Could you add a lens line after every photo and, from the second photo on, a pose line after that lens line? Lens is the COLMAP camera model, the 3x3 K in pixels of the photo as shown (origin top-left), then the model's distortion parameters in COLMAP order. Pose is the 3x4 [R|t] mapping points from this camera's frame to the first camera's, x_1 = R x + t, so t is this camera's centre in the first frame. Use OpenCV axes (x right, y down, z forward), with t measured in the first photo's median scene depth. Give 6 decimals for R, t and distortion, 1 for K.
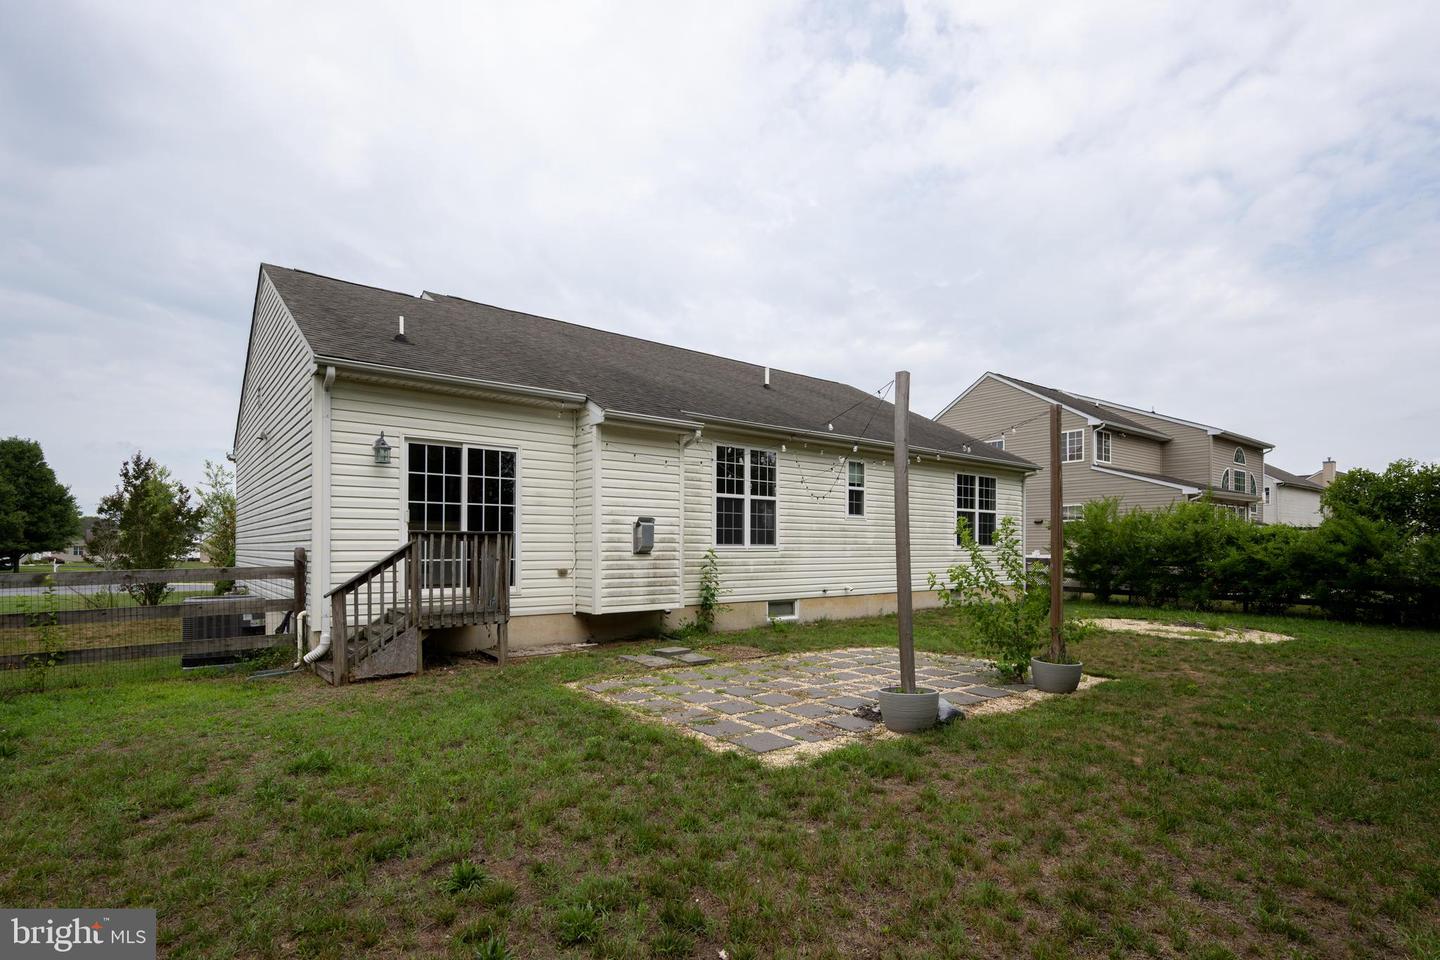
lens RADIAL K [[681.4, 0, 720.0], [0, 681.4, 480.0], [0, 0, 1]] dist [0.001956, 0.000061]
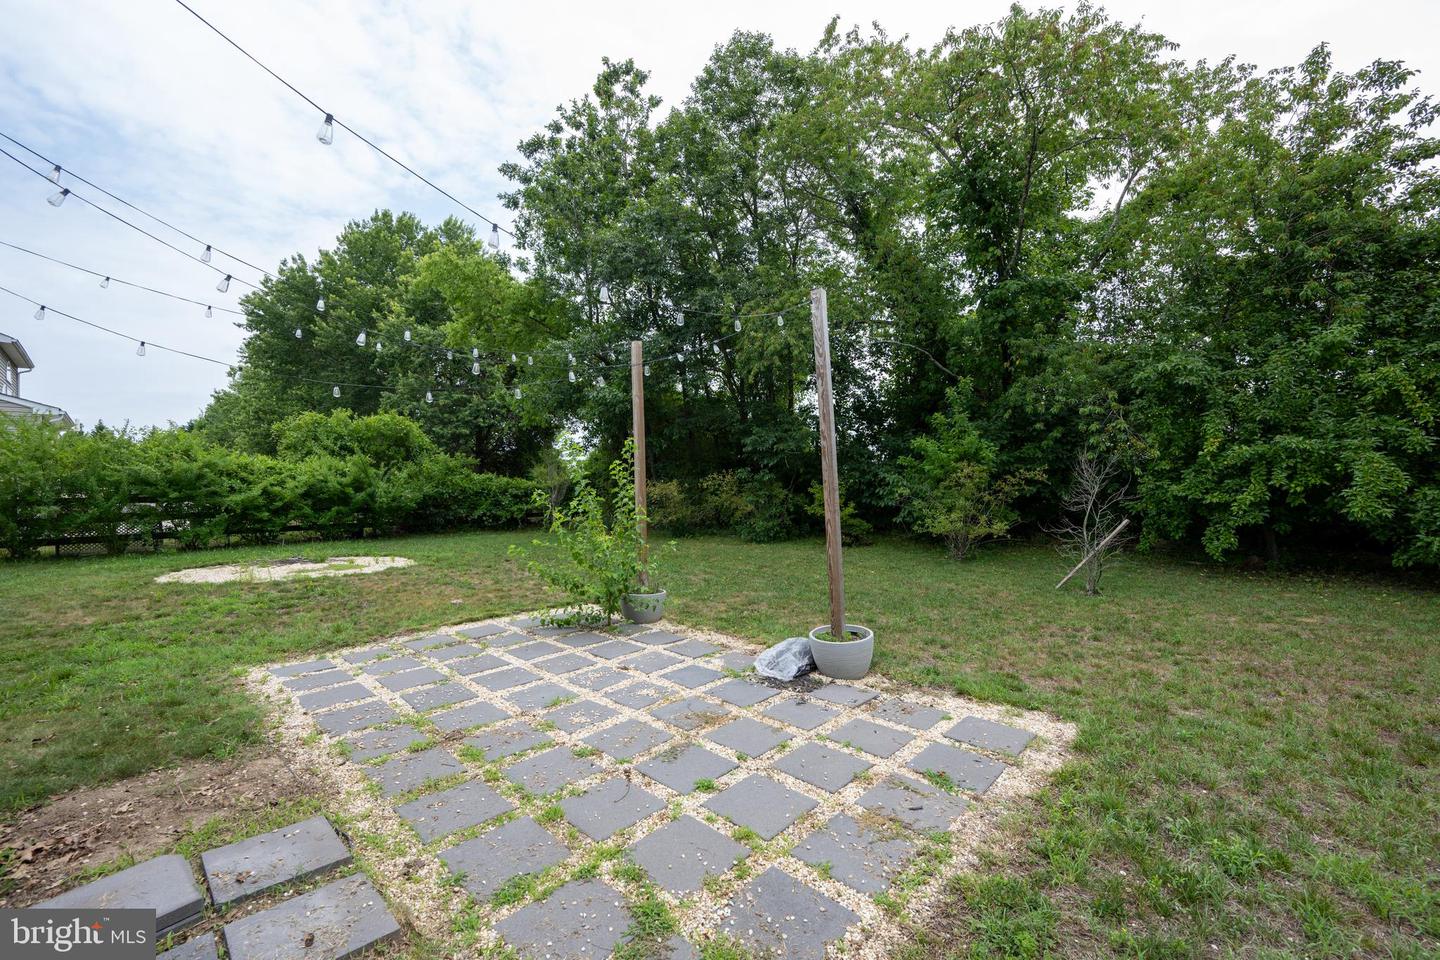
lens RADIAL K [[594.4, 0, 729.0], [0, 594.4, 483.6], [0, 0, 1]] dist [-0.001712, 0.000420]
pose [[-0.166448, -0.011171, 0.985987, -0.434397], [-0.093276, 0.995630, -0.004466, 0.107094], [-0.981629, -0.092713, -0.166763, 1.140550]]
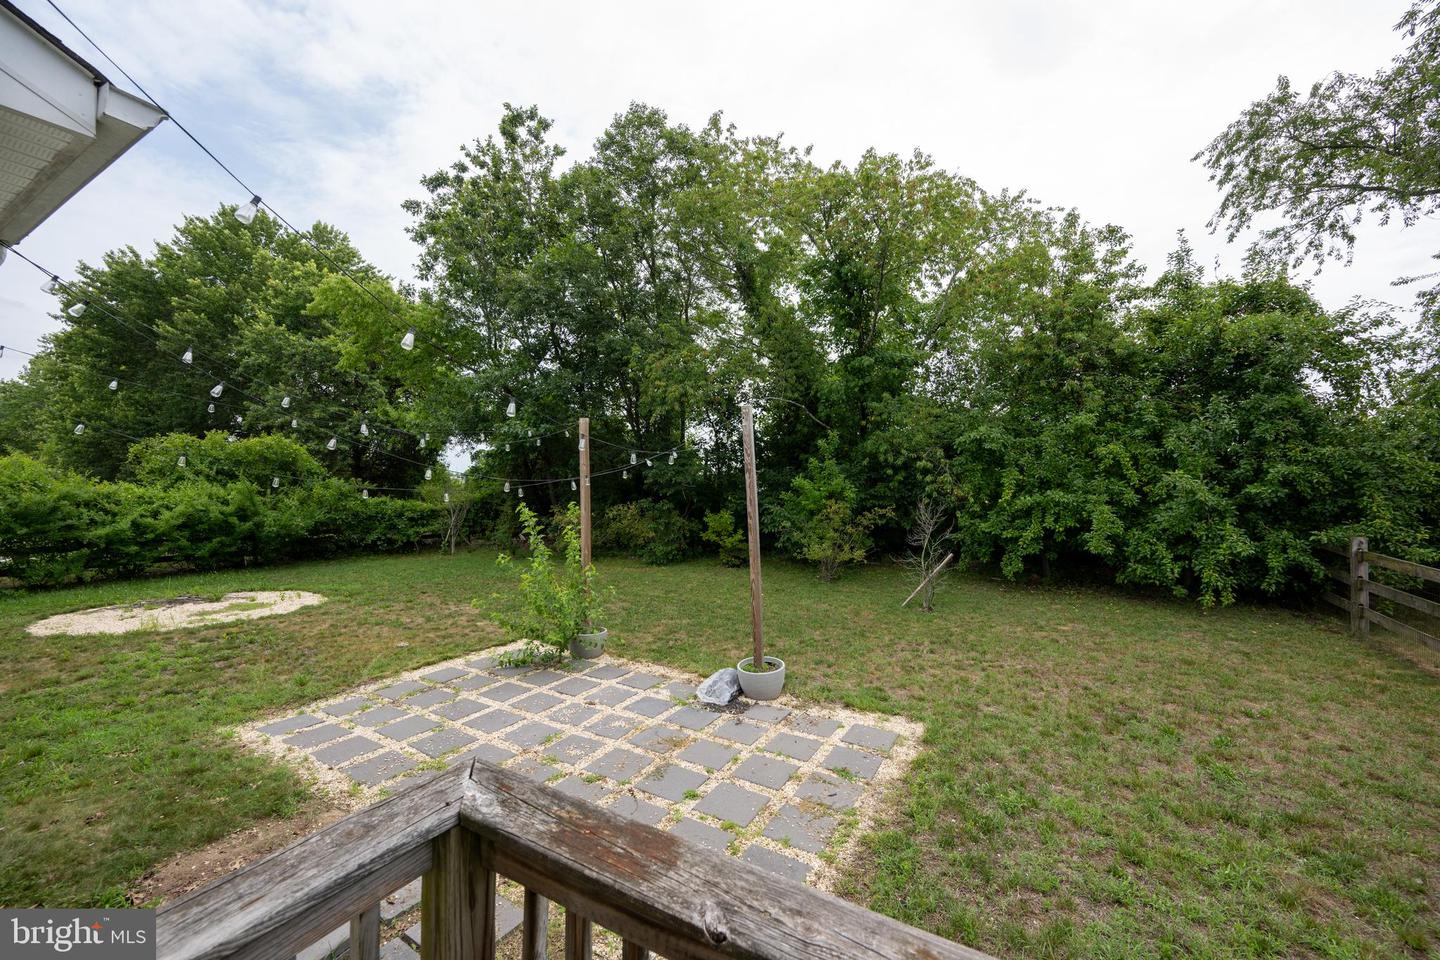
lens RADIAL K [[563.8, 0, 729.3], [0, 563.8, 481.4], [0, 0, 1]] dist [-0.001978, -0.000327]
pose [[-0.376569, -0.003142, 0.926383, -0.565333], [-0.096772, 0.994657, -0.035964, 0.017807], [-0.921320, -0.103191, -0.374861, 1.284074]]
